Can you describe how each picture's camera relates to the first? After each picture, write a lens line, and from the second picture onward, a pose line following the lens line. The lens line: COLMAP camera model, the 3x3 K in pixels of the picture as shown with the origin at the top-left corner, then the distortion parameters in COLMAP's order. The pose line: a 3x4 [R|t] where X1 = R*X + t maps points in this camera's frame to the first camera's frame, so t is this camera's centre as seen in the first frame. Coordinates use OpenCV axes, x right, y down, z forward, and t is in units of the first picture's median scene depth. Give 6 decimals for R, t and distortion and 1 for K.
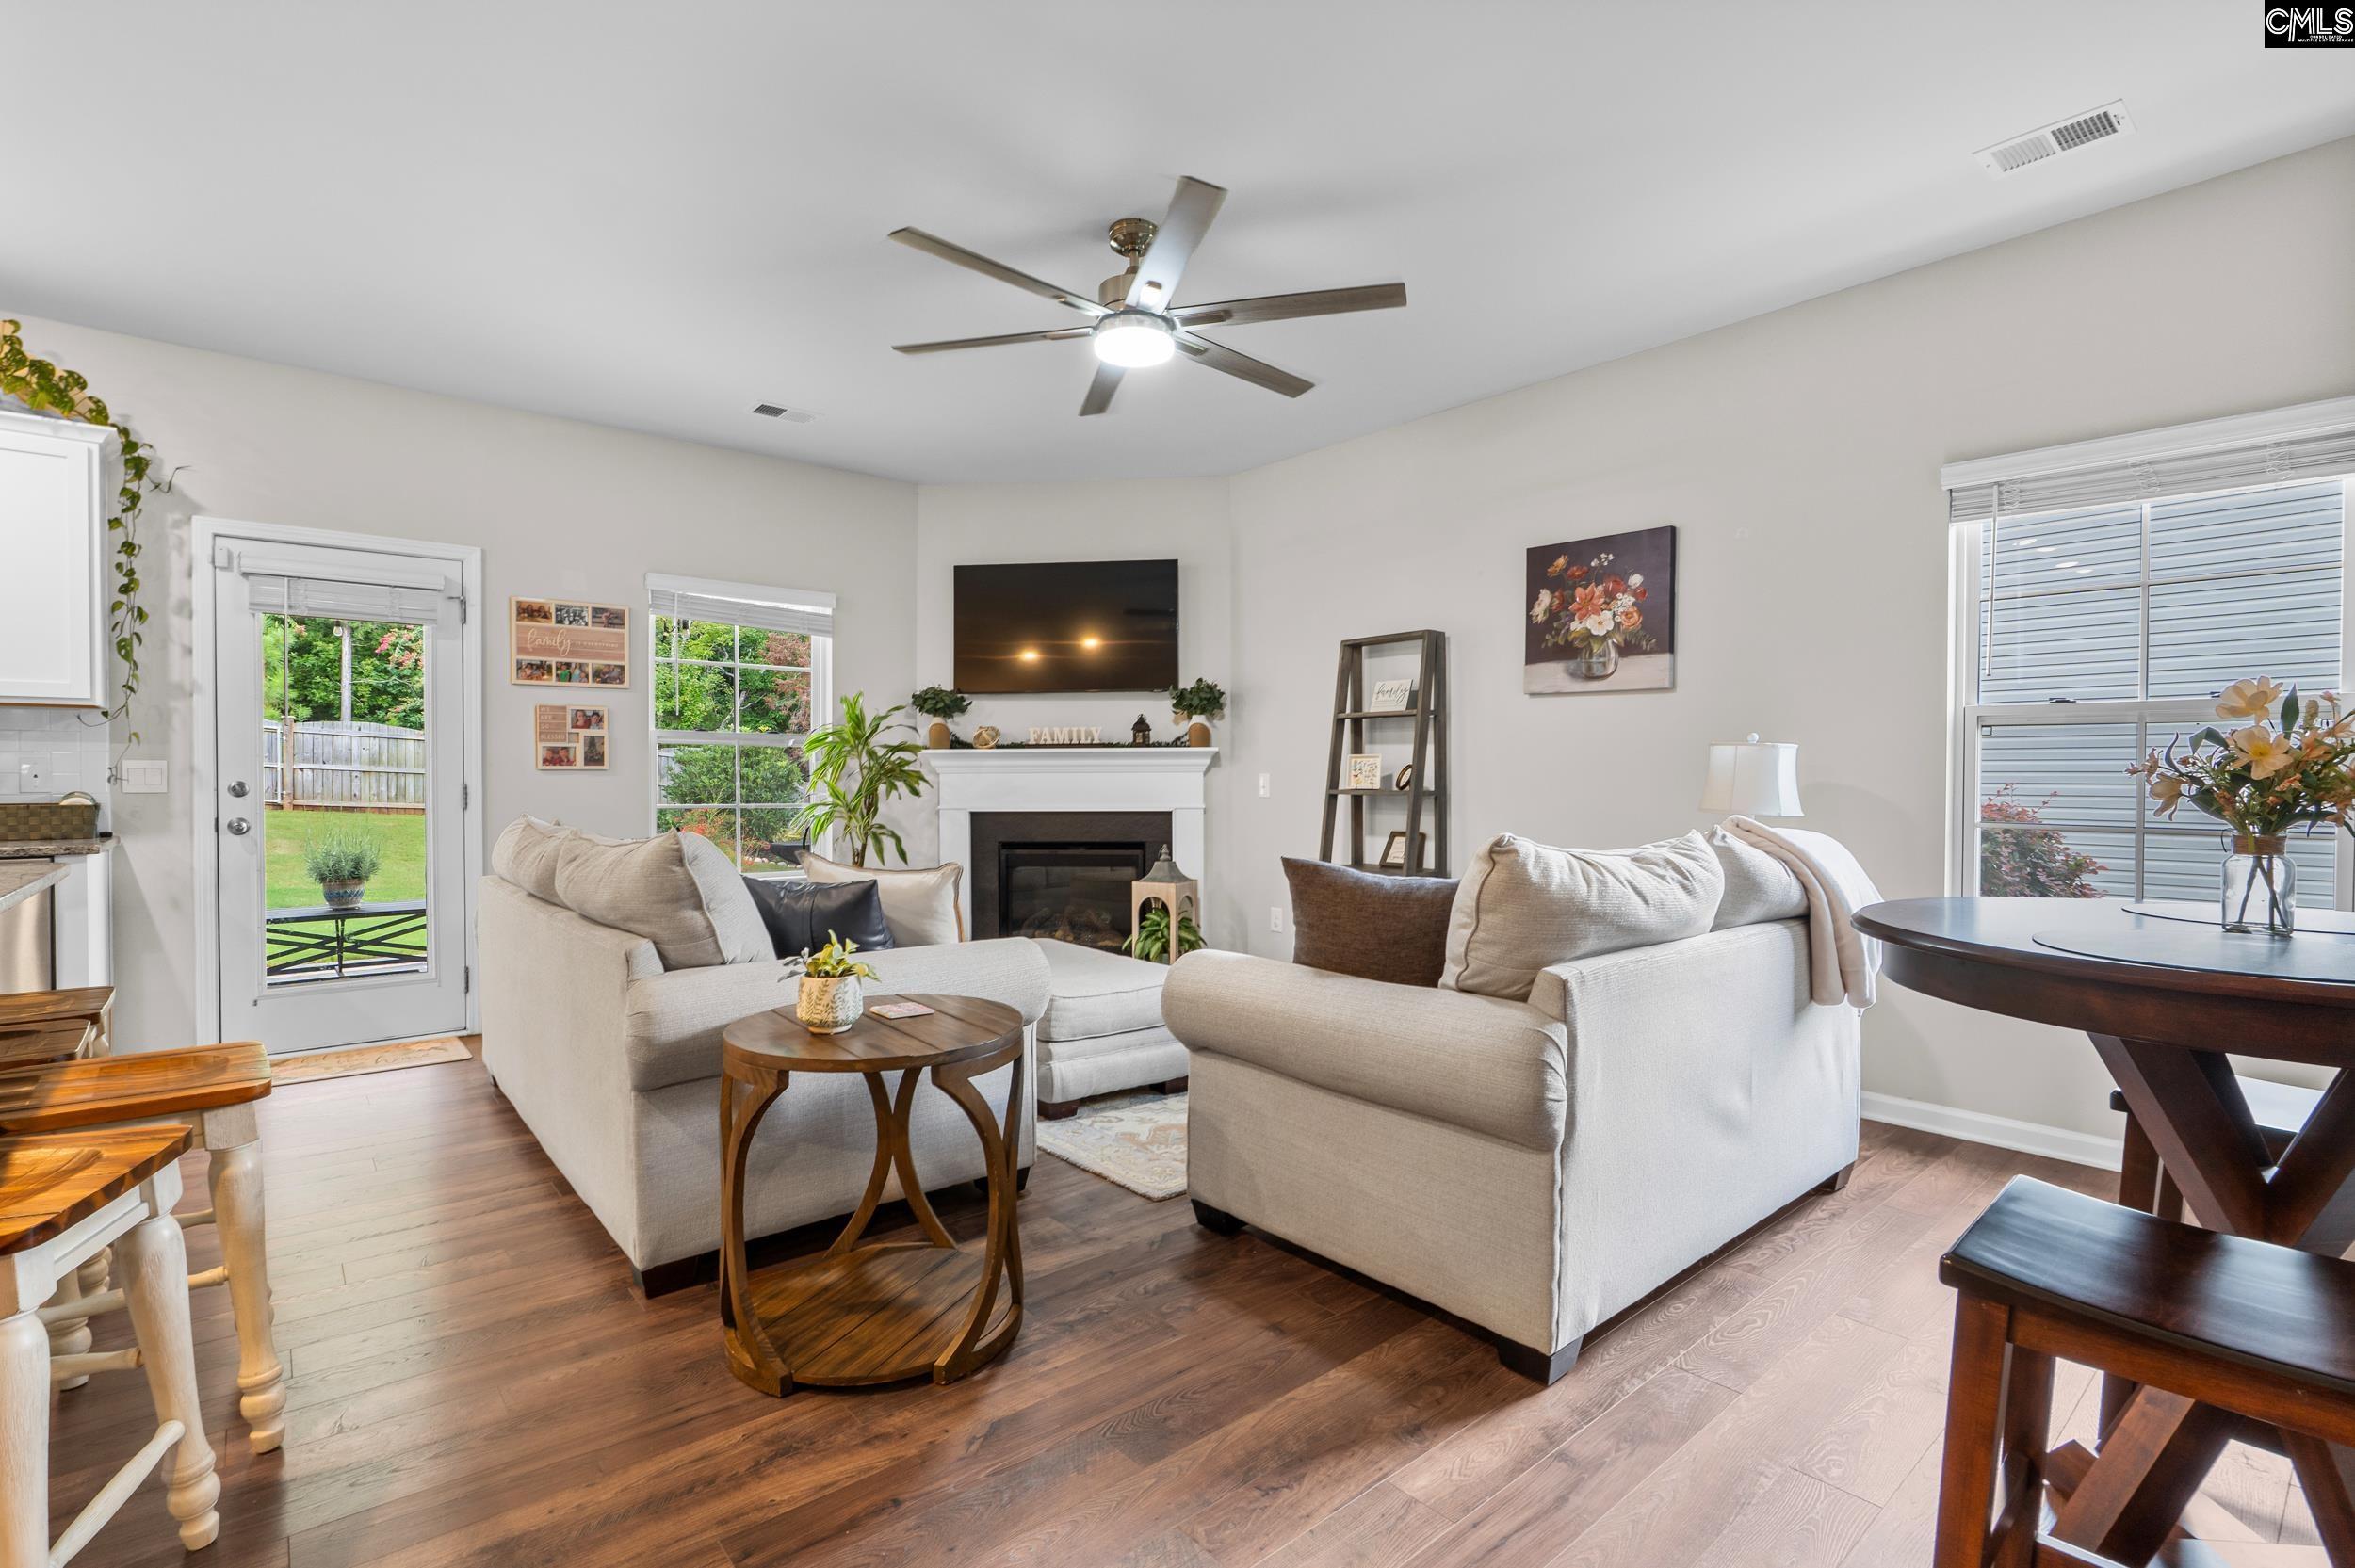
lens RADIAL K [[1090.6, 0, 1160.2], [0, 1090.6, 791.9], [0, 0, 1]] dist [-0.007420, 0.000281]
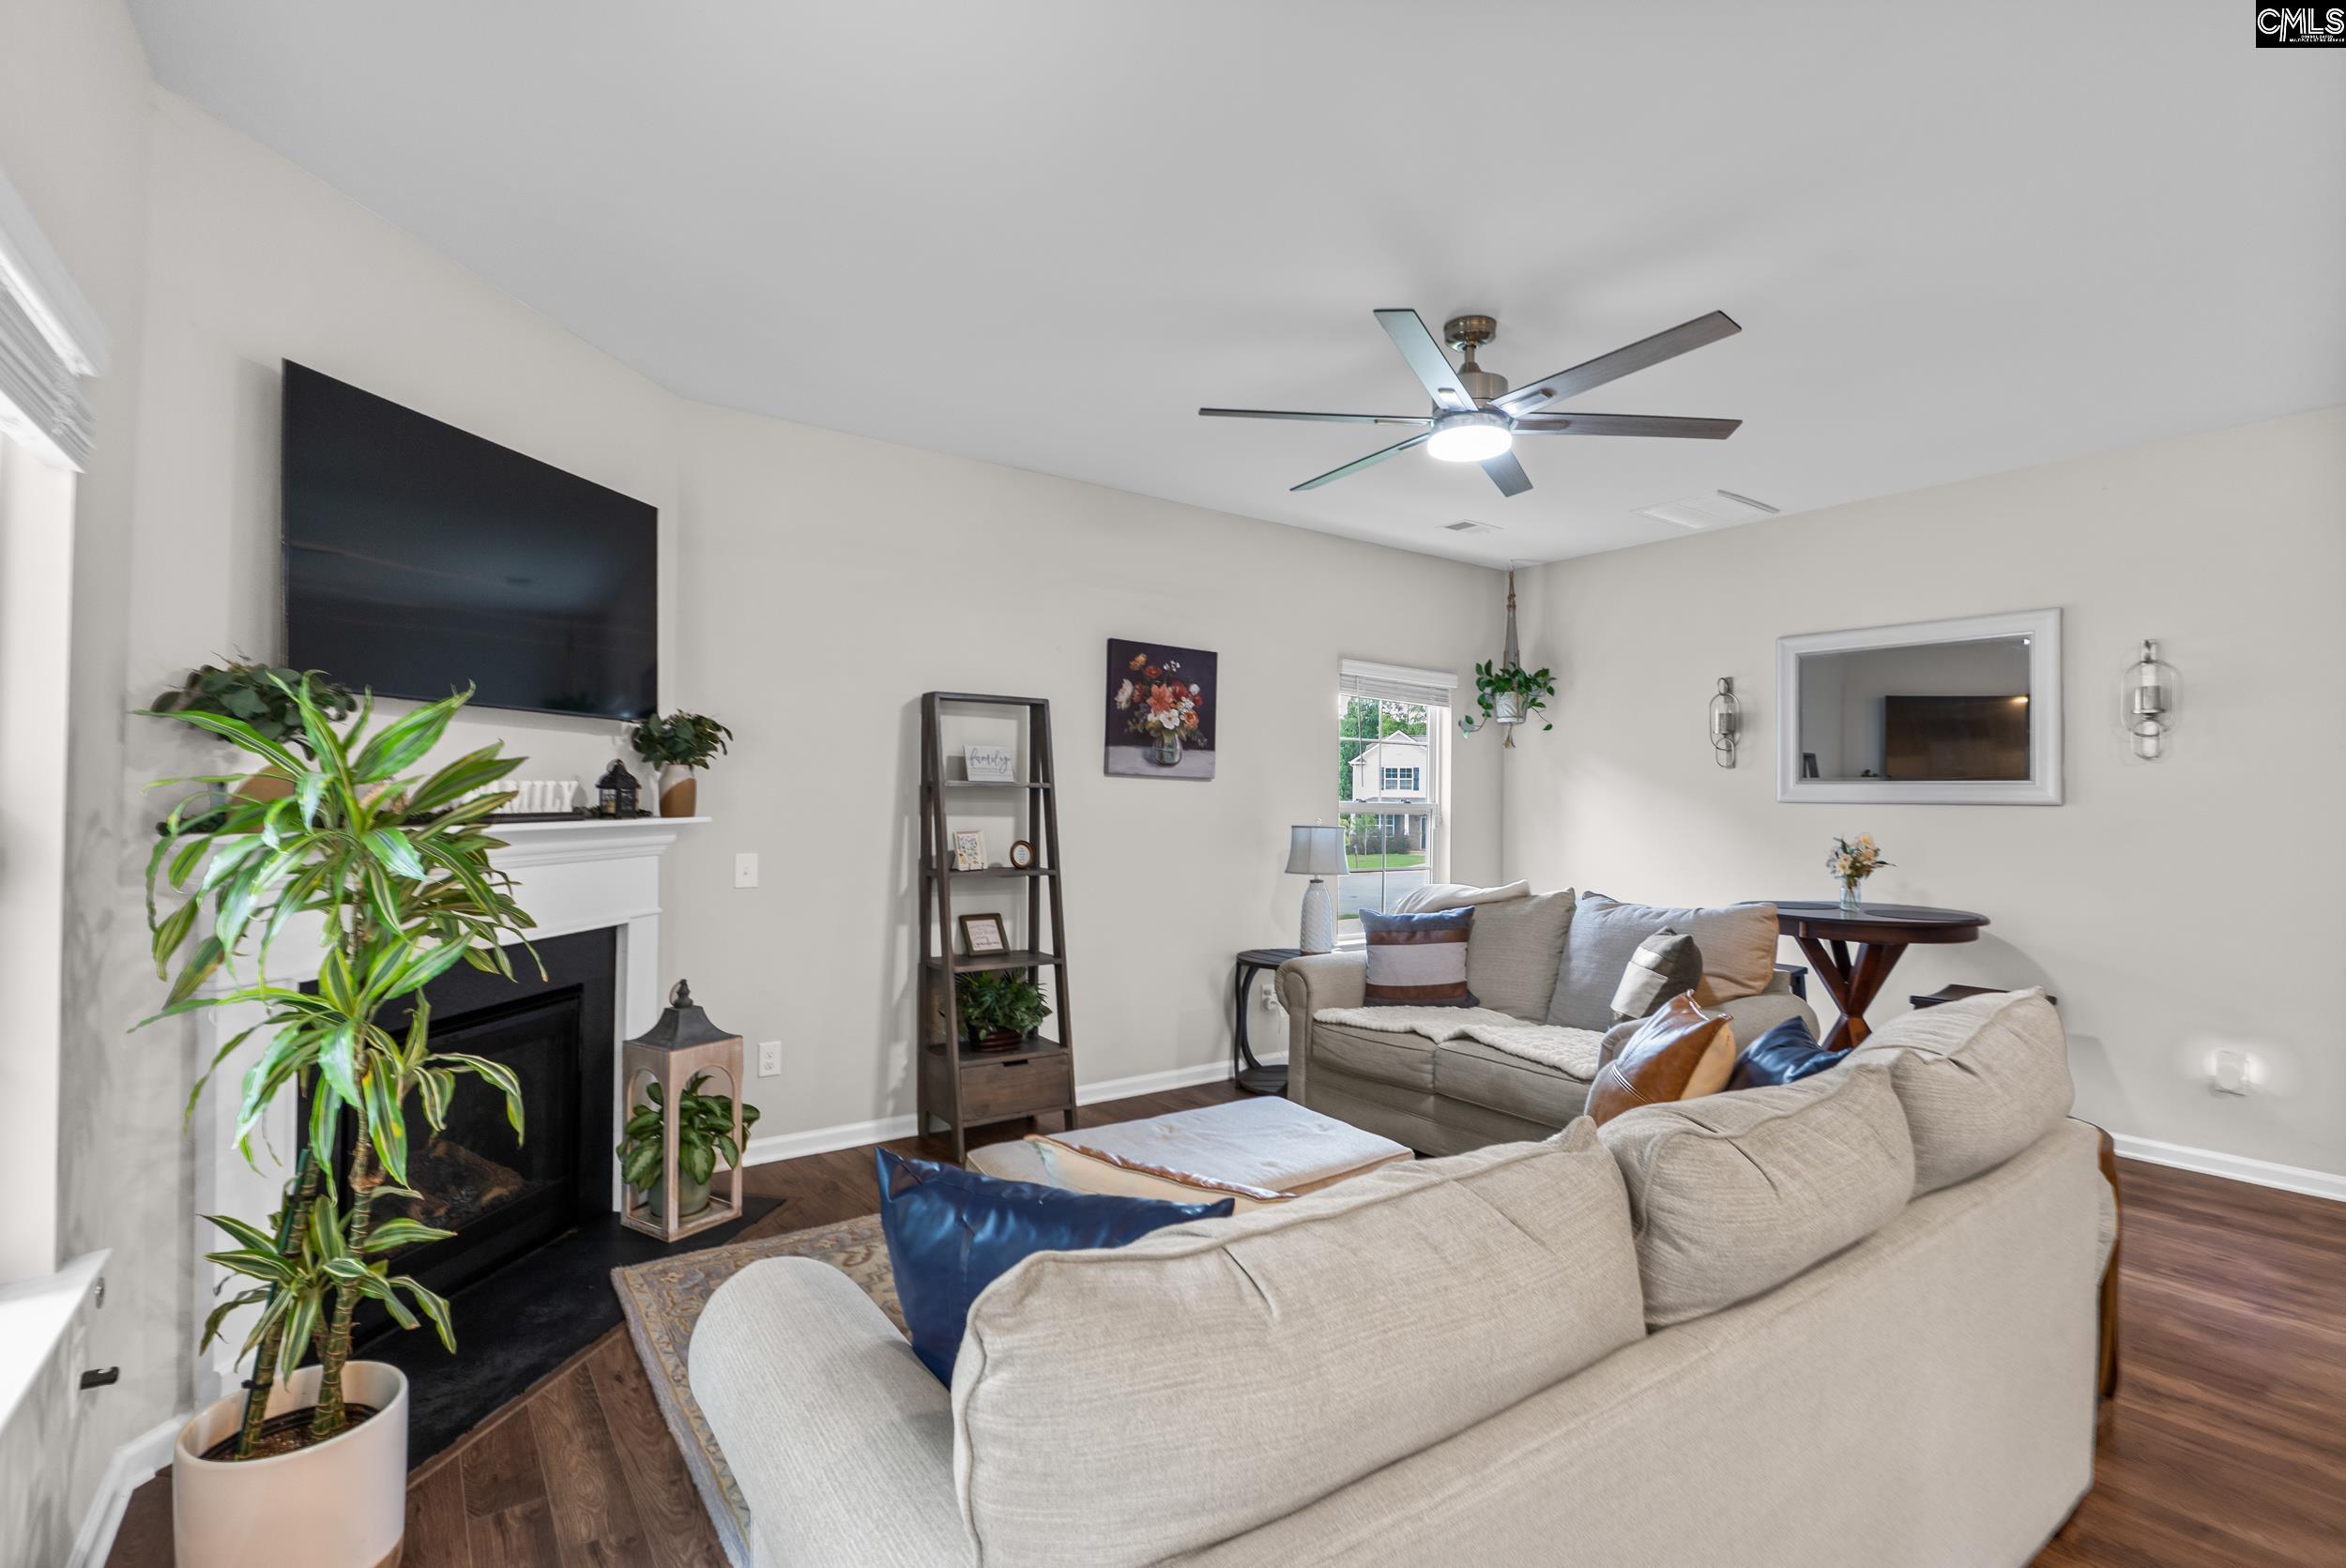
lens RADIAL K [[1086.5, 0, 1159.9], [0, 1086.5, 789.9], [0, 0, 1]] dist [-0.007420, 0.000281]
pose [[0.075669, 0.014145, 0.997033, -0.757830], [0.010121, 0.999837, -0.014953, -0.058269], [-0.997082, 0.011222, 0.075514, 0.898425]]
